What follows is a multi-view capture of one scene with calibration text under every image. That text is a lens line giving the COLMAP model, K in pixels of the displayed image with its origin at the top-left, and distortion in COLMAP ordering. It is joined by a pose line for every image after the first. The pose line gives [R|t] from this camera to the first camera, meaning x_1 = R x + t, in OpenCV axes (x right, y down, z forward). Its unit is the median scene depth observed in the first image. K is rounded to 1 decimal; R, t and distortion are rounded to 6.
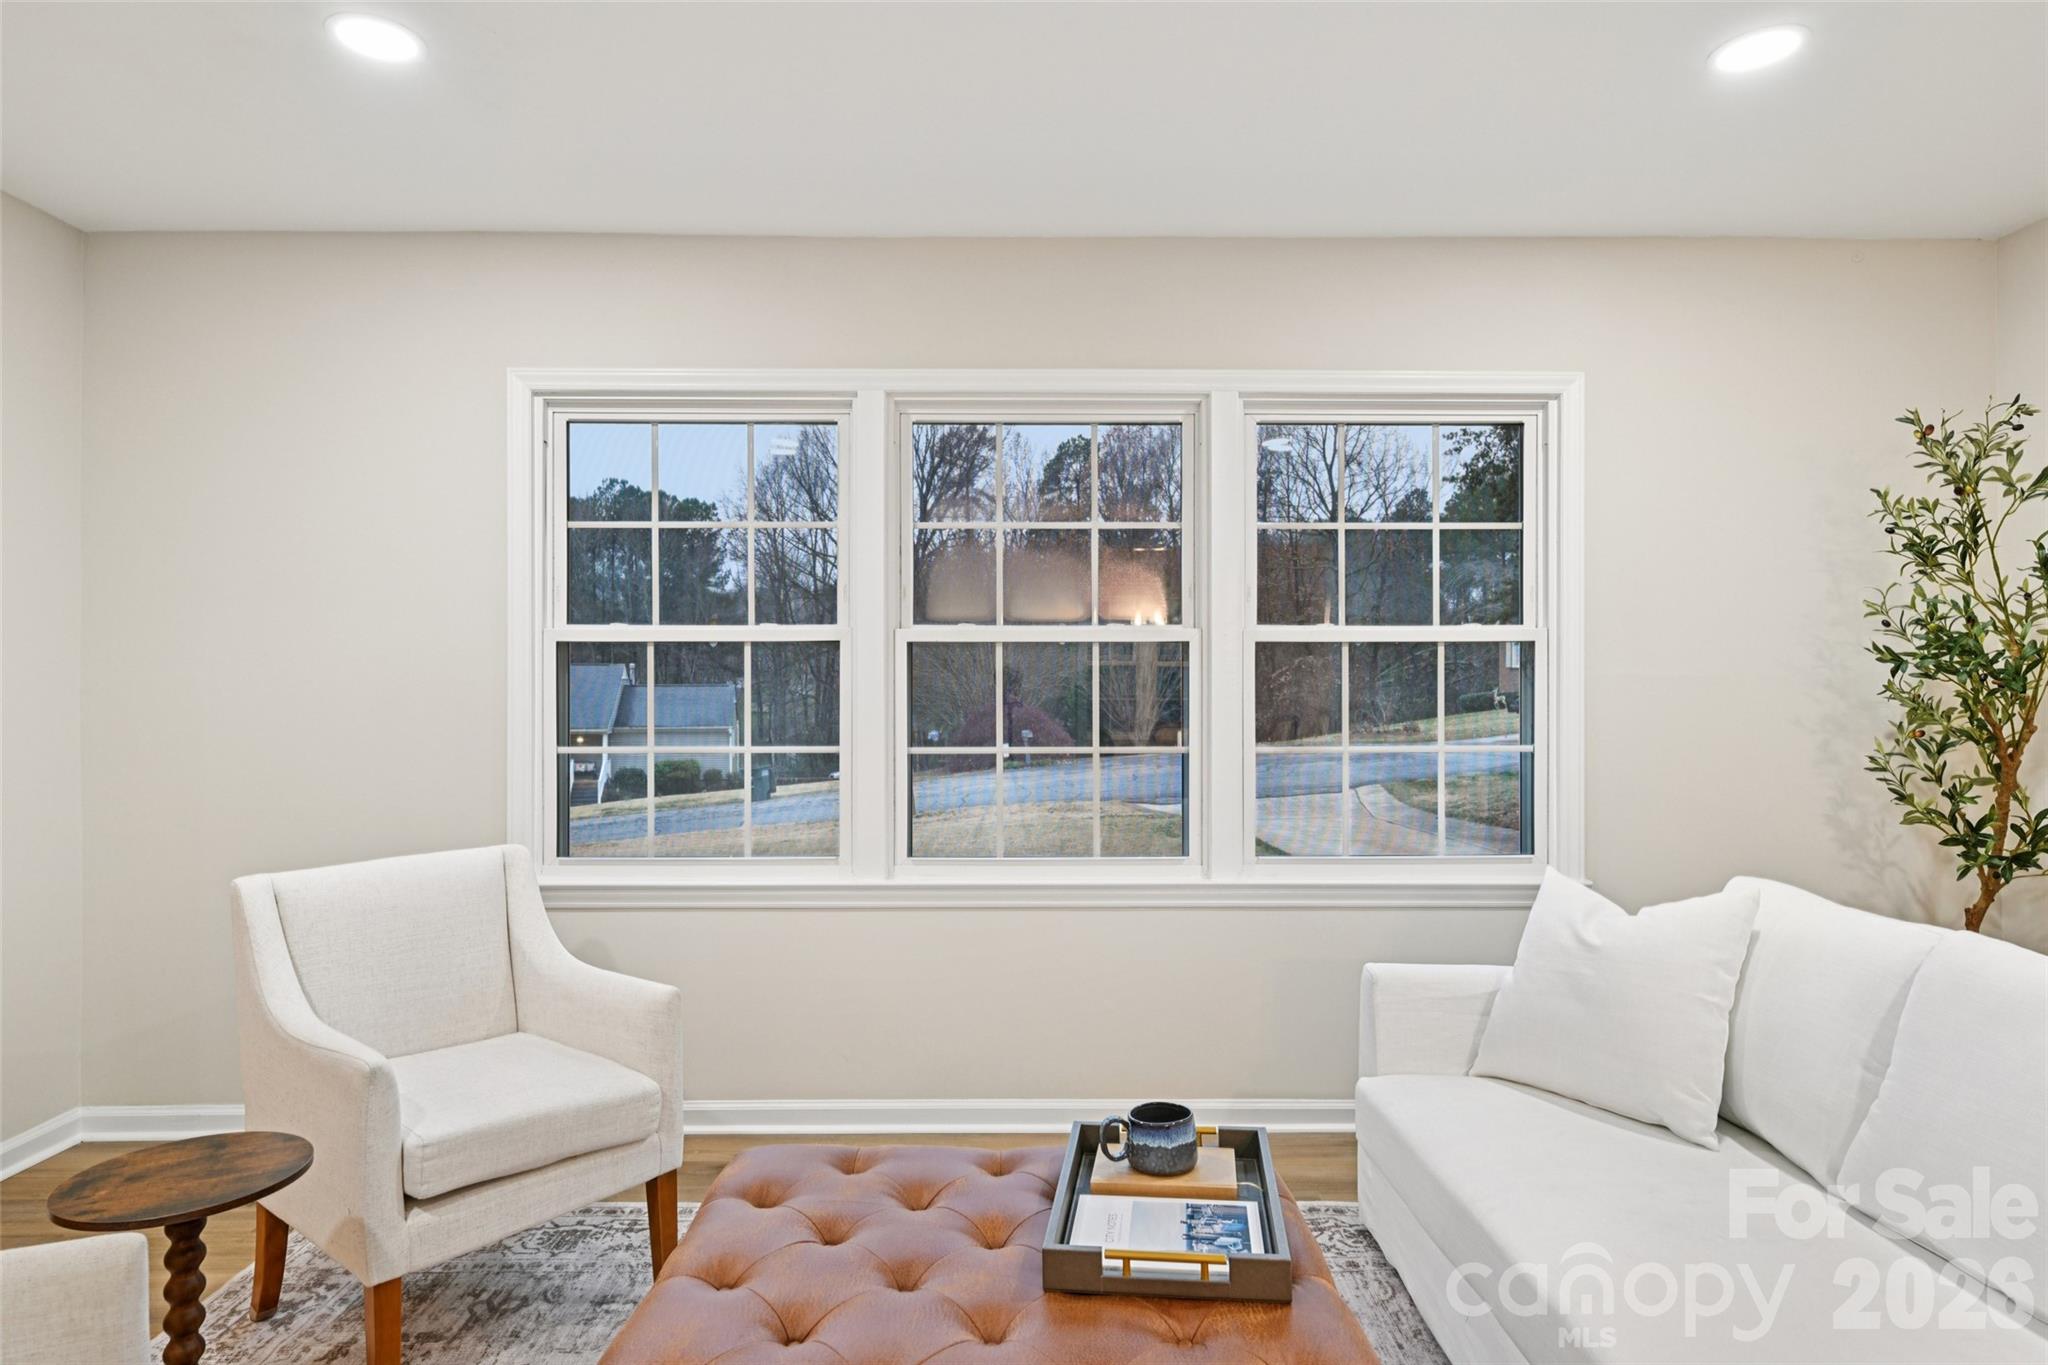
lens RADIAL K [[1147.7, 0, 1016.1], [0, 1147.7, 669.6], [0, 0, 1]] dist [0.000374, 0.001449]
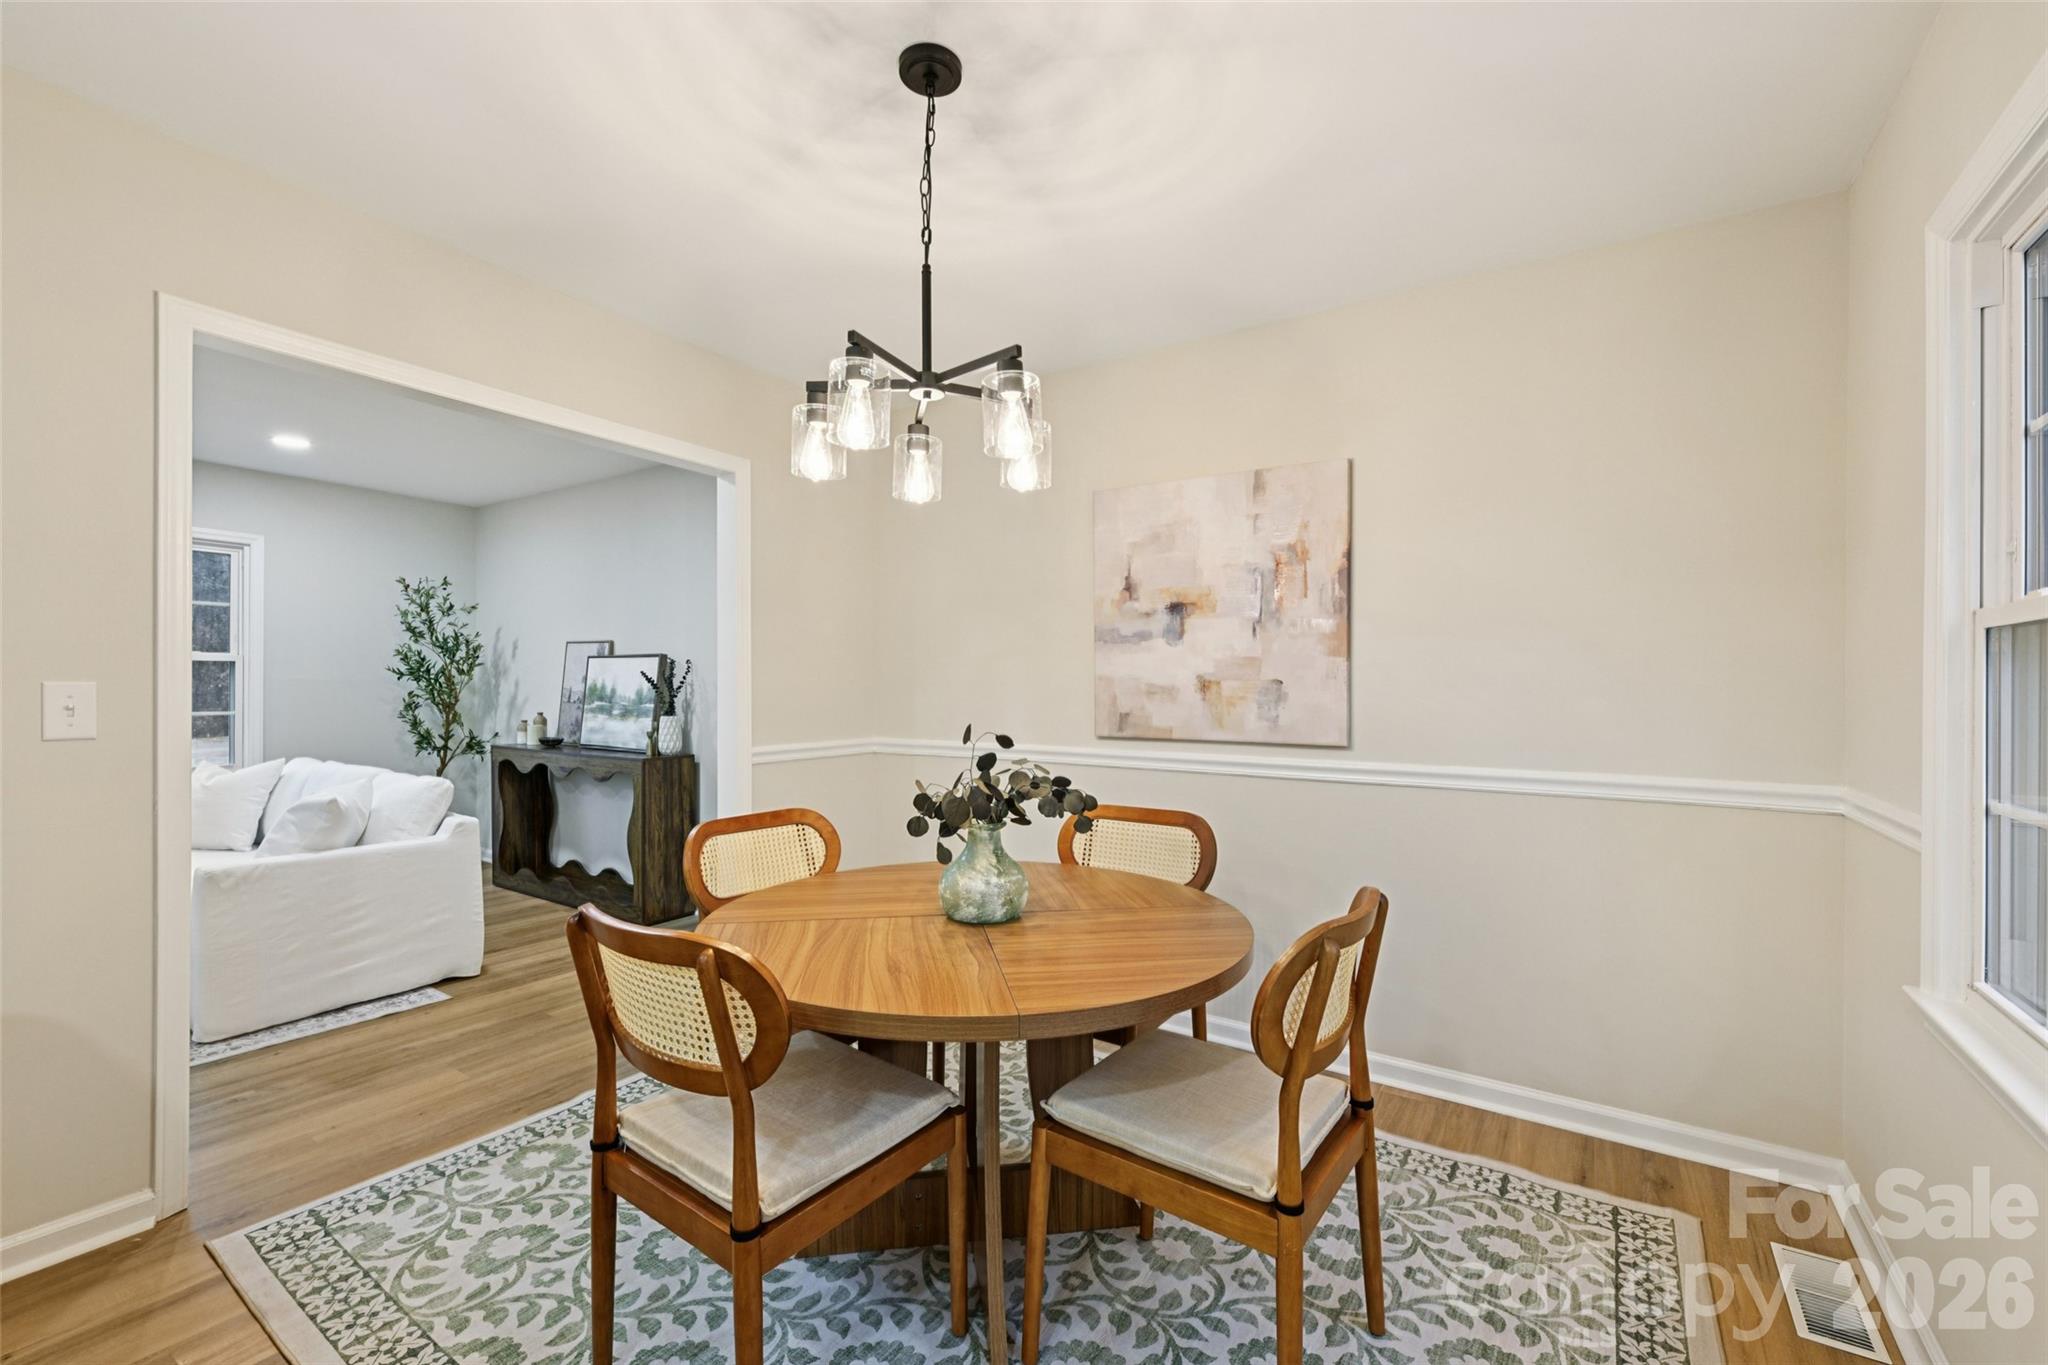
lens RADIAL K [[844.7, 0, 1014.5], [0, 844.7, 690.3], [0, 0, 1]] dist [-0.001979, -0.000426]
pose [[0.563297, 0.000207, 0.826255, -0.015900], [-0.015049, 0.999837, 0.010009, -0.009131], [-0.826118, -0.018073, 0.563208, -1.045488]]
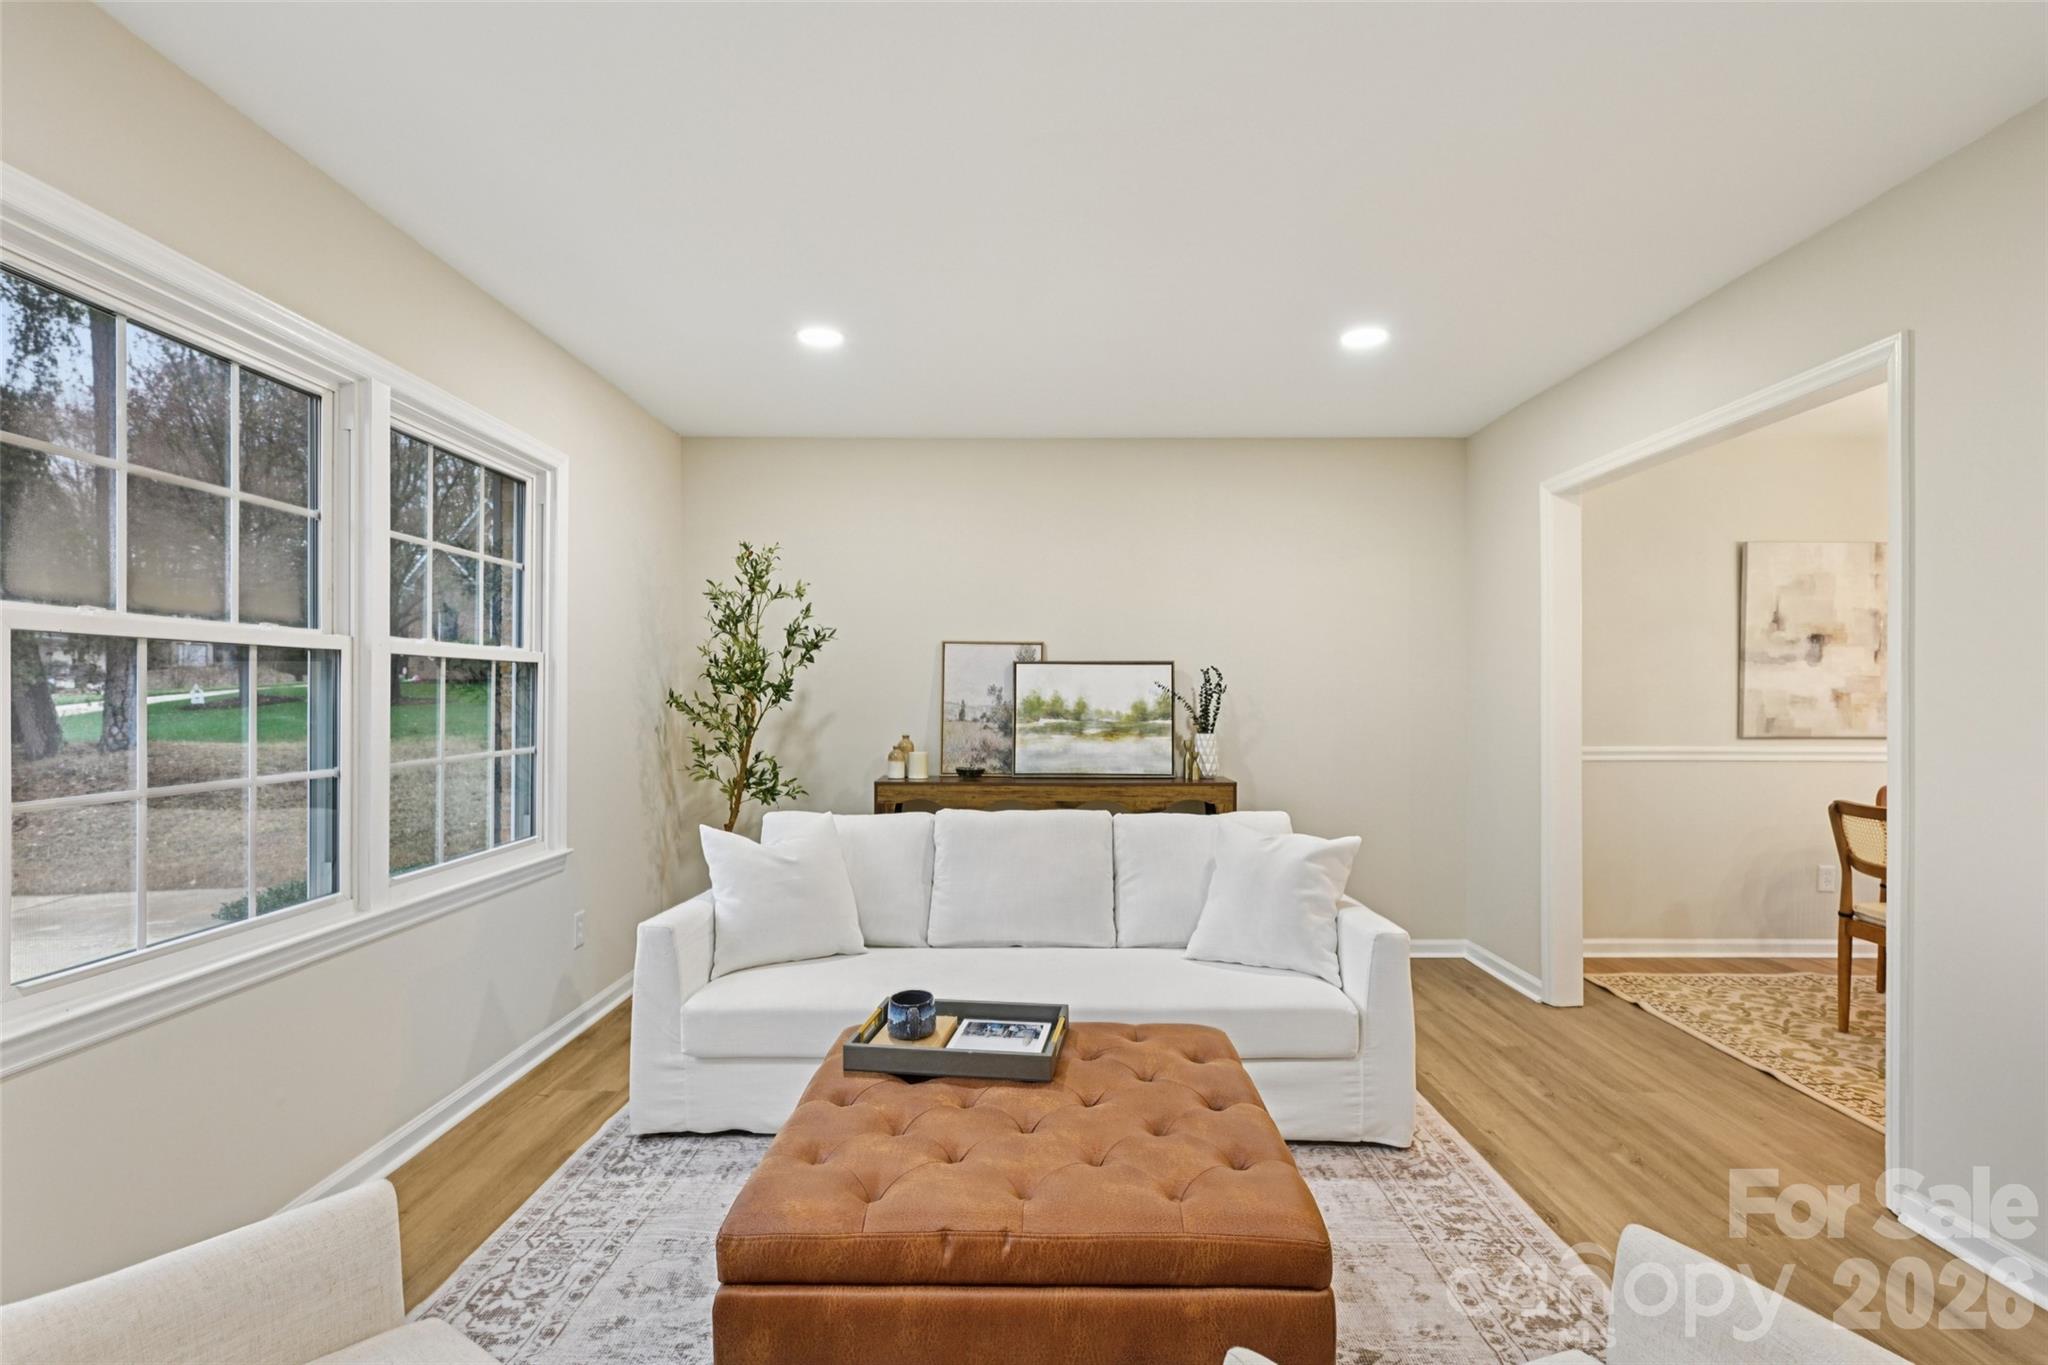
lens RADIAL K [[981.9, 0, 1021.1], [0, 981.9, 692.4], [0, 0, 1]] dist [0.001470, -0.000938]
pose [[0.017918, 0.002301, 0.999837, -0.603618], [-0.012175, 0.999924, -0.002083, 0.003395], [-0.999765, -0.012136, 0.017945, 0.464619]]
